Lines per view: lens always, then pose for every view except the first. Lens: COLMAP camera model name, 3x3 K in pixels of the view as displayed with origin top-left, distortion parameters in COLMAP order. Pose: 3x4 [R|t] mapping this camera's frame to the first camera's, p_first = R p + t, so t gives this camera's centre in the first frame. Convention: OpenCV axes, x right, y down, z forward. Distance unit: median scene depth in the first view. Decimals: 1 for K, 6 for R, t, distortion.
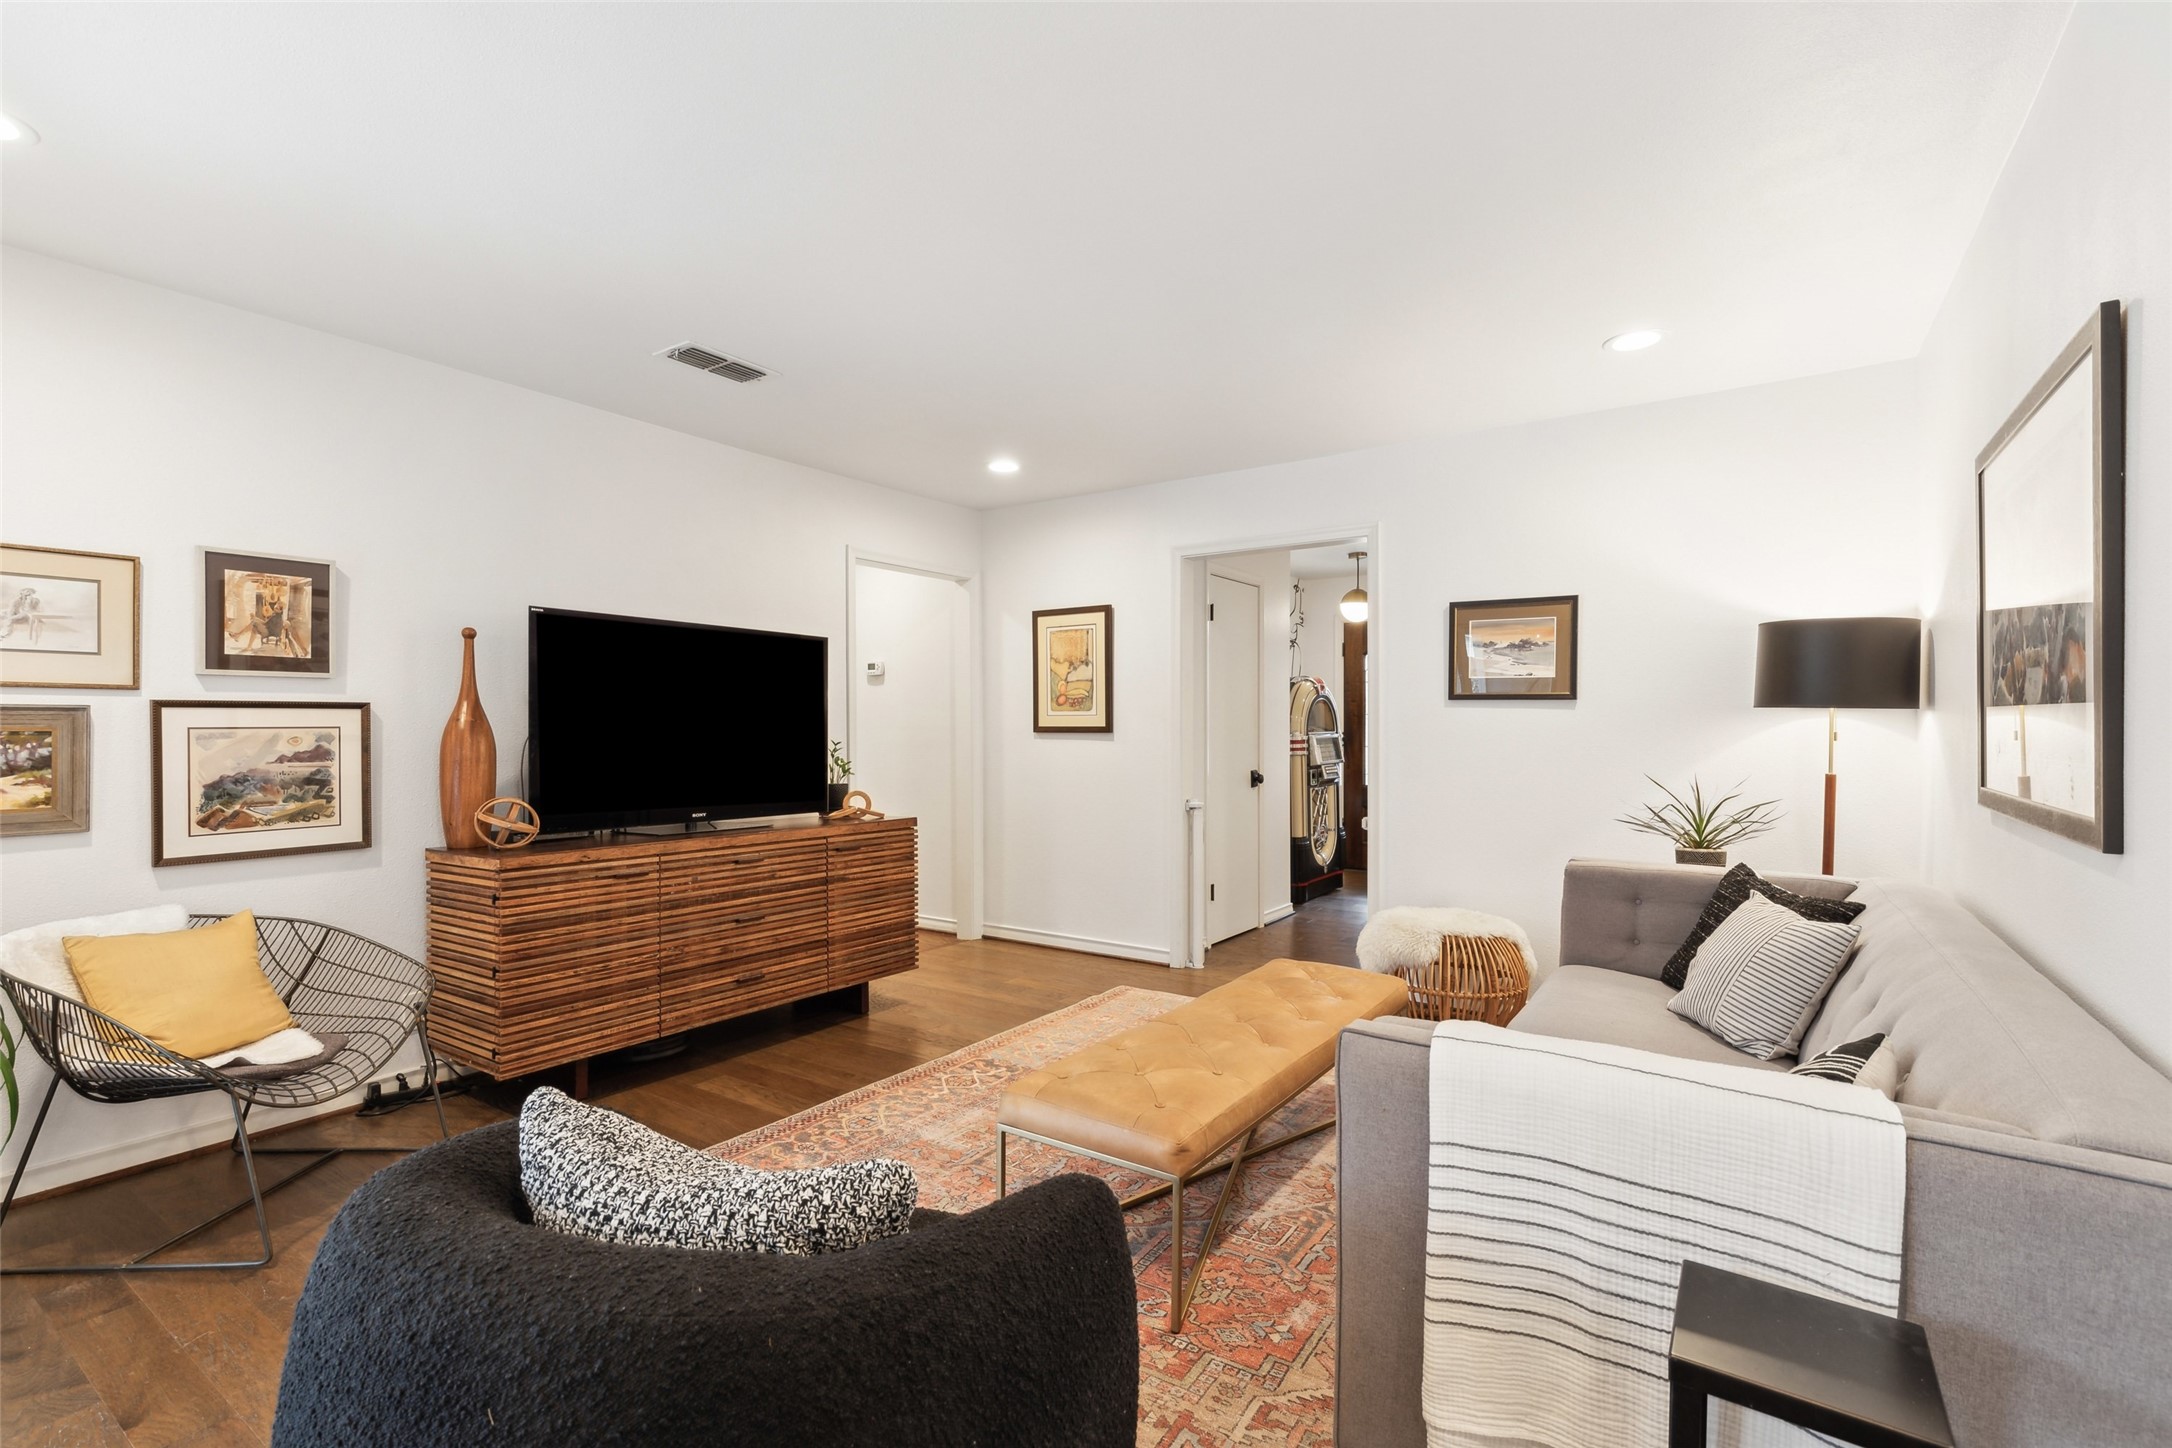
lens RADIAL K [[994.2, 0, 1089.4], [0, 994.2, 739.0], [0, 0, 1]] dist [0.007042, -0.000317]
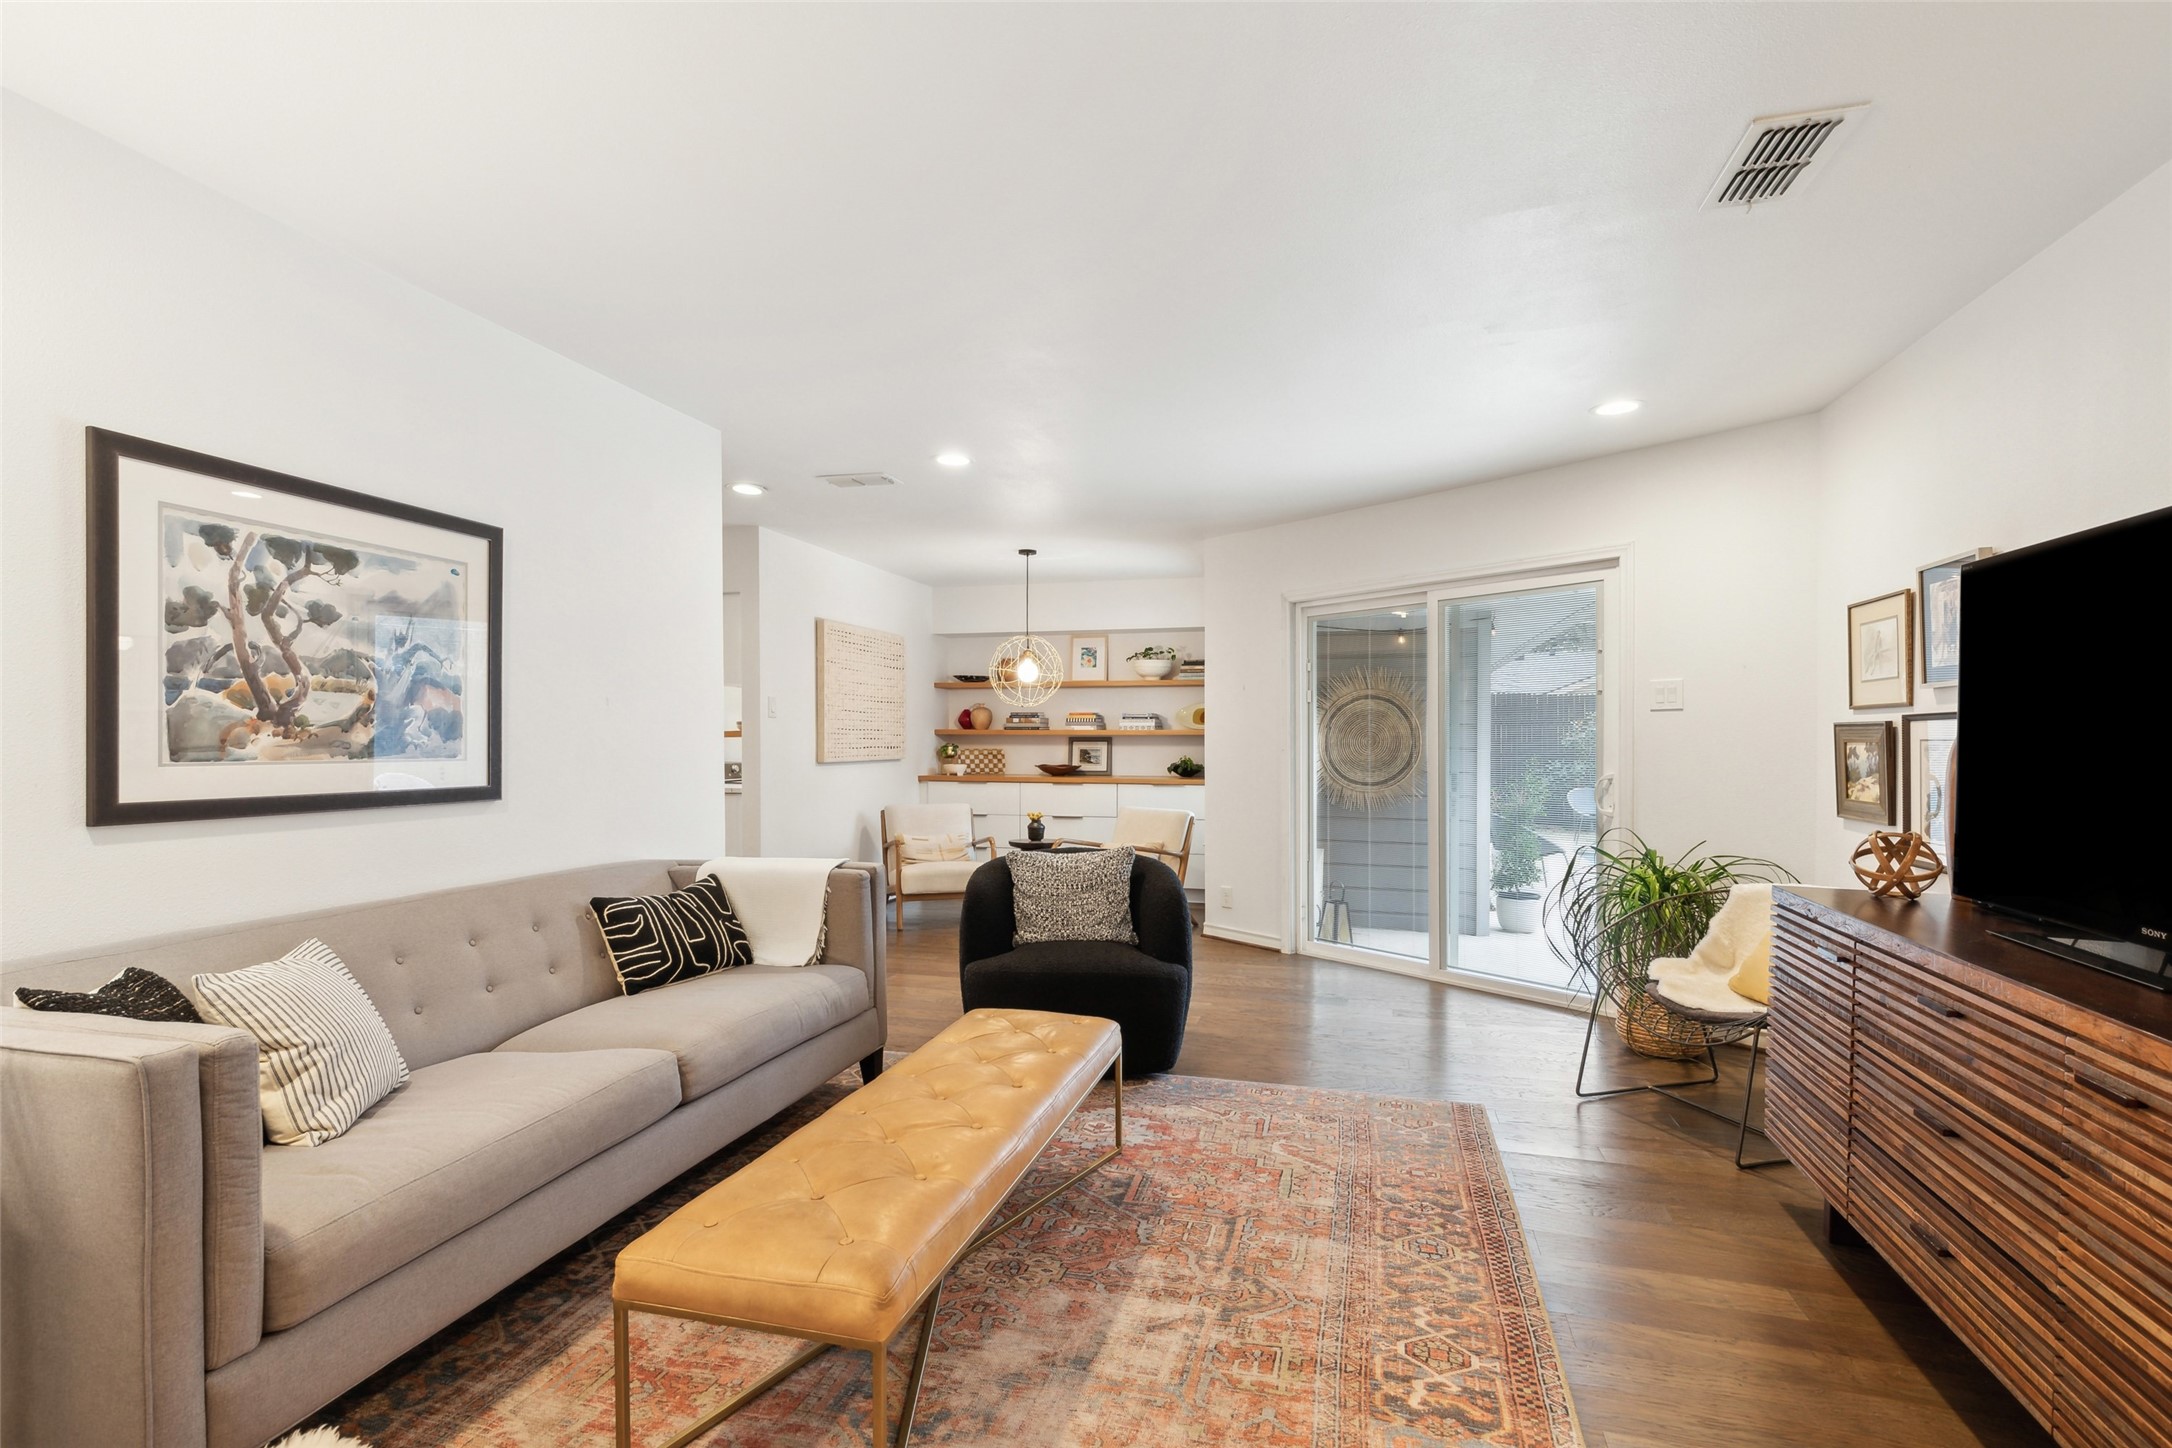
lens RADIAL K [[1022.7, 0, 1081.7], [0, 1022.7, 758.5], [0, 0, 1]] dist [0.009304, -0.001113]
pose [[-0.947784, 0.005236, -0.318871, 0.262044], [-0.003004, 0.999674, 0.025344, -0.012988], [0.318900, 0.024979, -0.947459, 1.557335]]
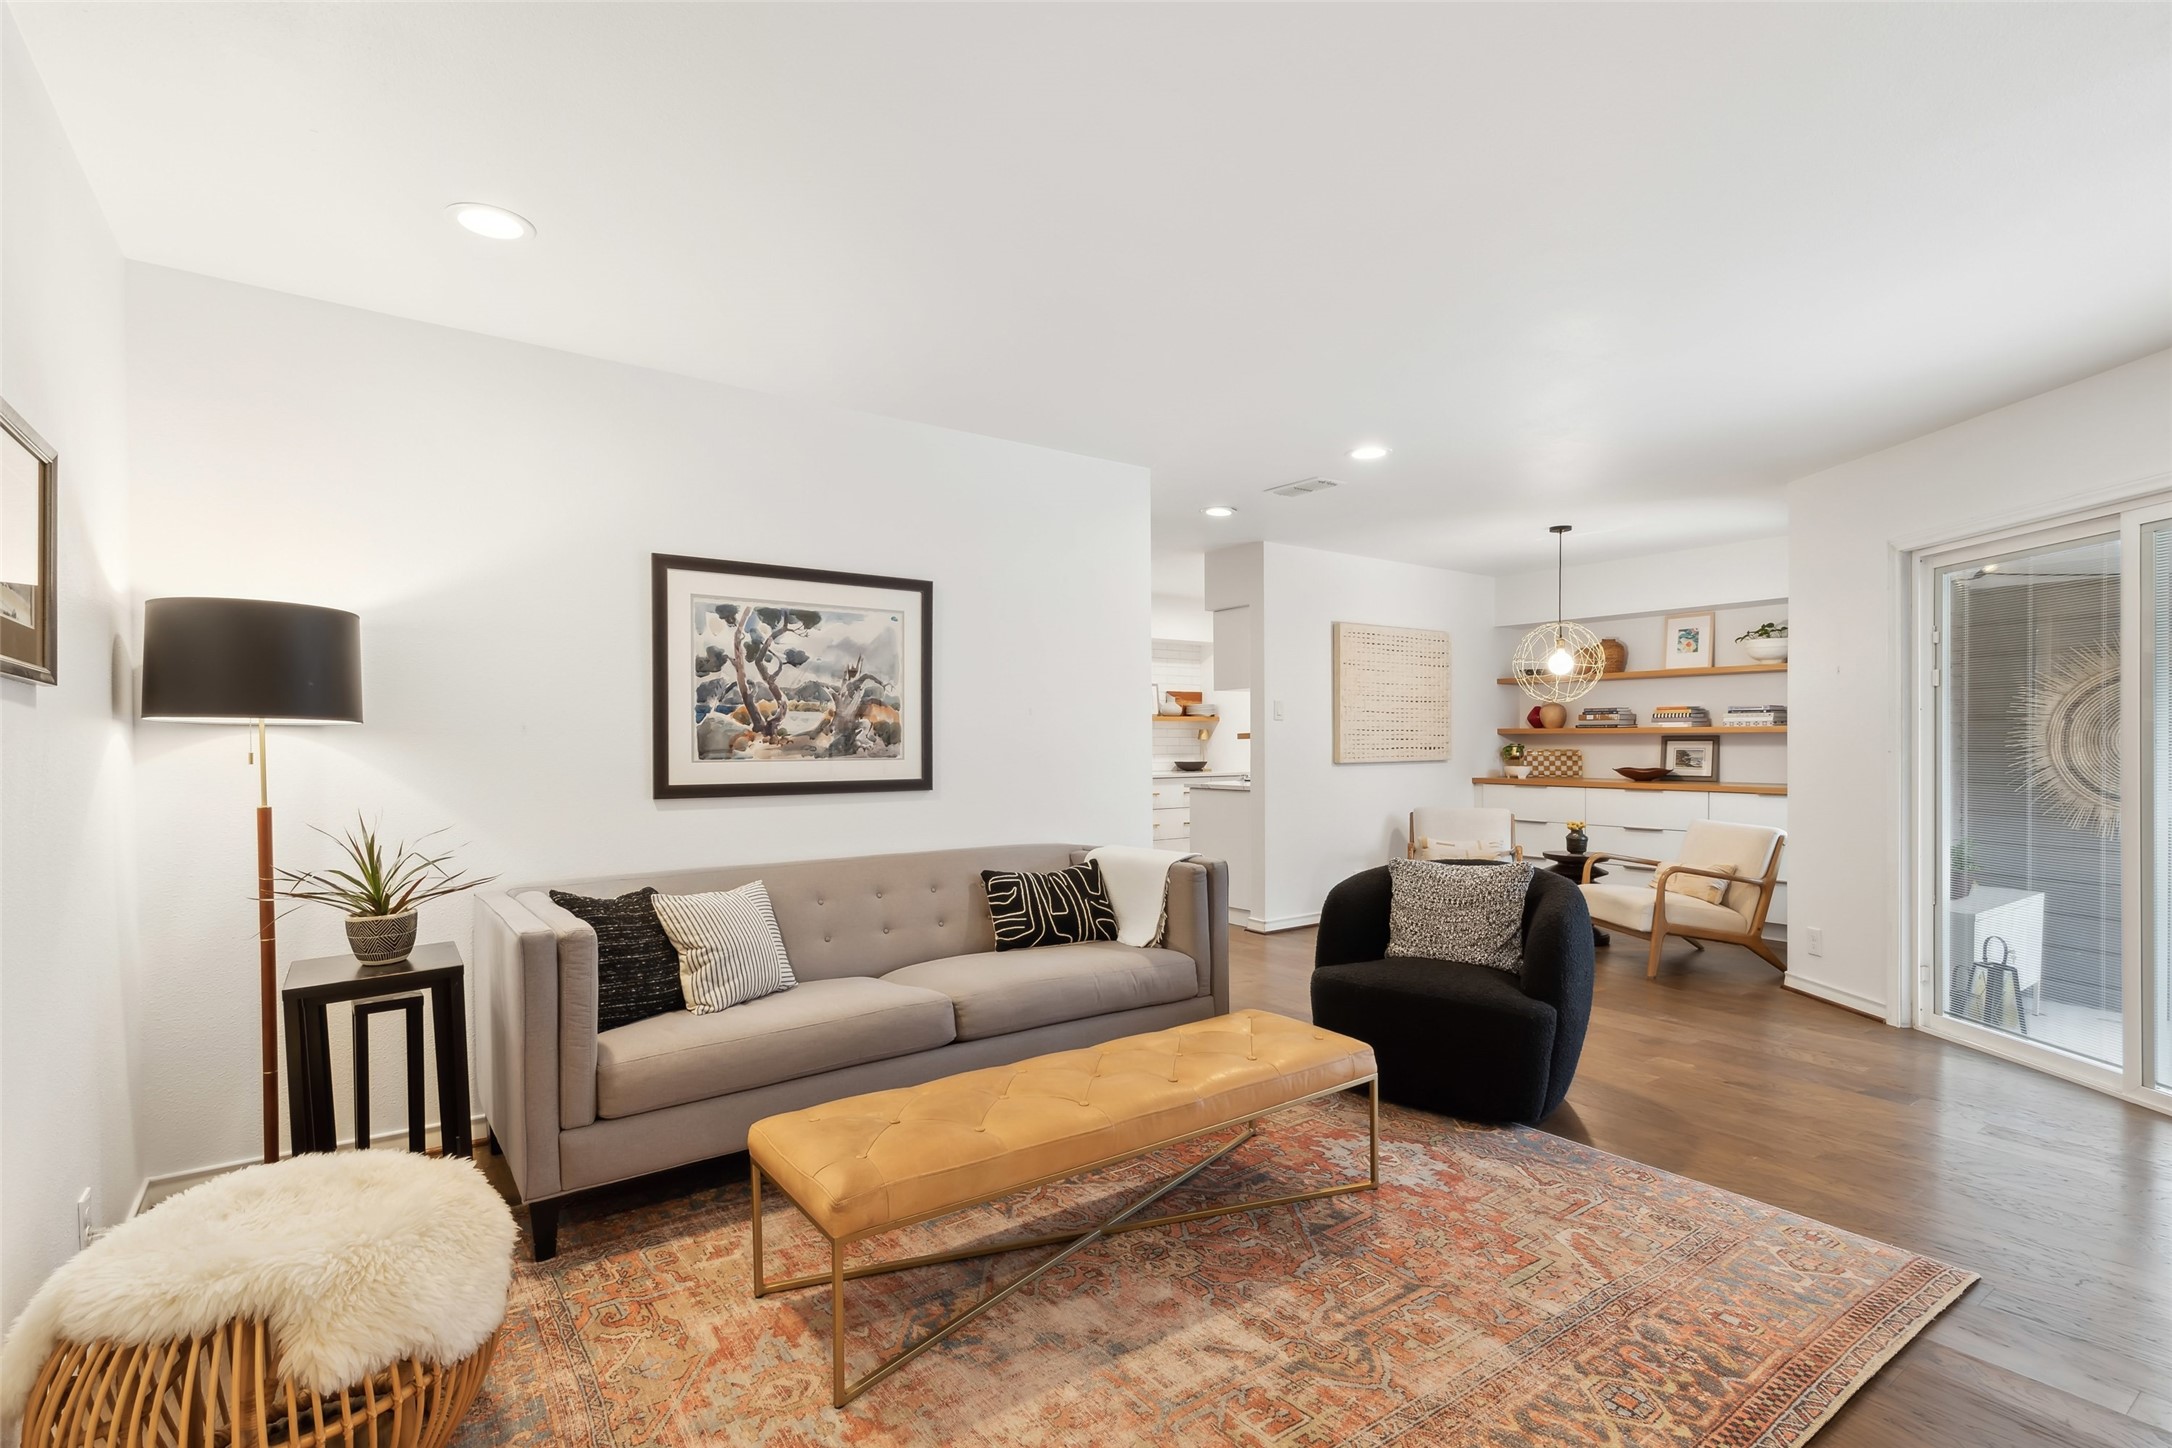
lens RADIAL K [[1009.0, 0, 1085.3], [0, 1009.0, 755.3], [0, 0, 1]] dist [0.011710, -0.001375]
pose [[-0.941560, 0.000571, 0.336846, -0.119969], [0.008072, 0.999750, 0.020869, -0.014645], [-0.336749, 0.022369, -0.941329, 1.570049]]
